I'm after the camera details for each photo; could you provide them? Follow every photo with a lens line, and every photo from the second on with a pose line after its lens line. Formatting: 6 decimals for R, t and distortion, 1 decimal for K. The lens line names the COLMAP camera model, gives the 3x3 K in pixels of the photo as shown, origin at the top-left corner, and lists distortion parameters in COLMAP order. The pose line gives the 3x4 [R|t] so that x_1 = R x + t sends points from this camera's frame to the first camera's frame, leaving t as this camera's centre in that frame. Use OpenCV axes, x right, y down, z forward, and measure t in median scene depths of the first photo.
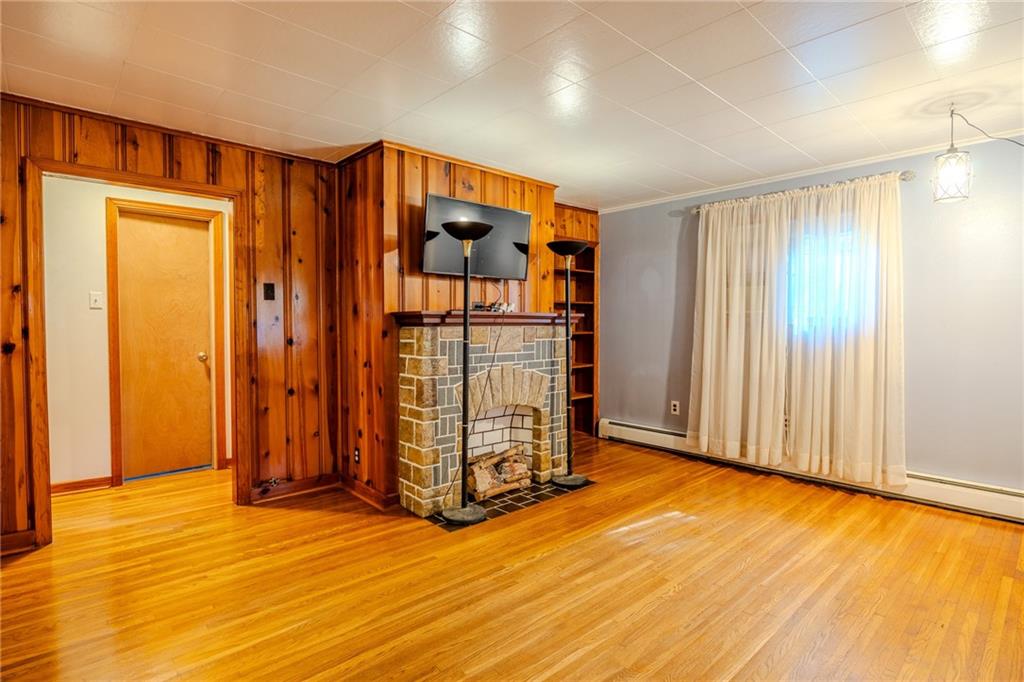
lens RADIAL K [[512.0, 0, 514.4], [0, 512.0, 340.1], [0, 0, 1]] dist [-0.003221, -0.000199]
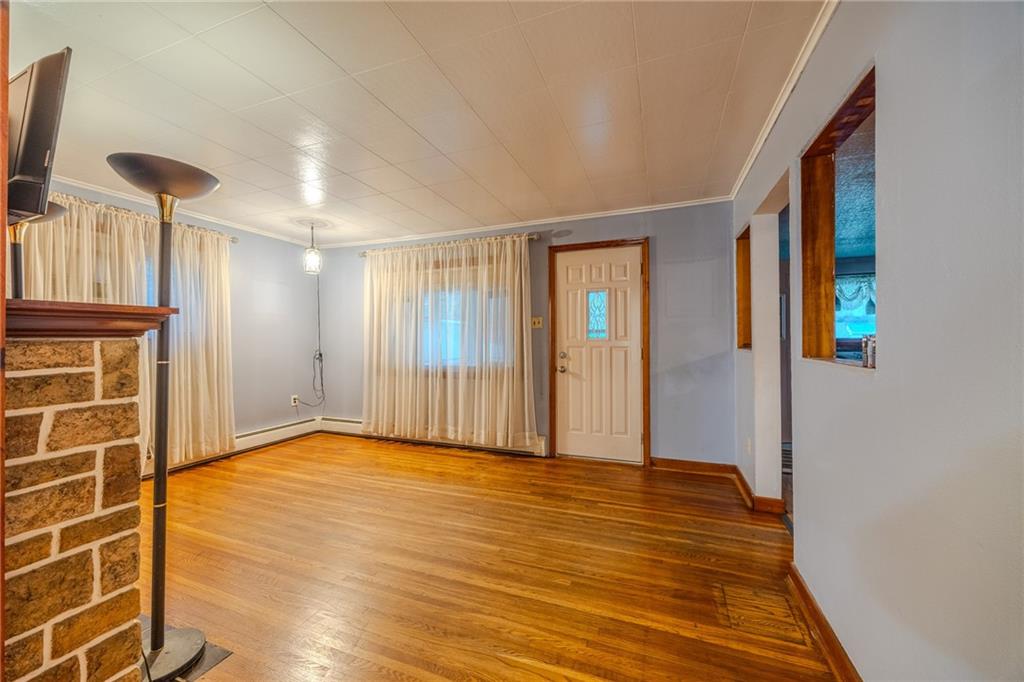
lens RADIAL K [[402.5, 0, 511.1], [0, 402.5, 340.0], [0, 0, 1]] dist [-0.010789, -0.000119]
pose [[-0.450500, -0.000863, 0.892776, -0.678254], [0.033833, 0.999265, 0.018038, -0.017769], [-0.892135, 0.038332, -0.450139, 0.825379]]
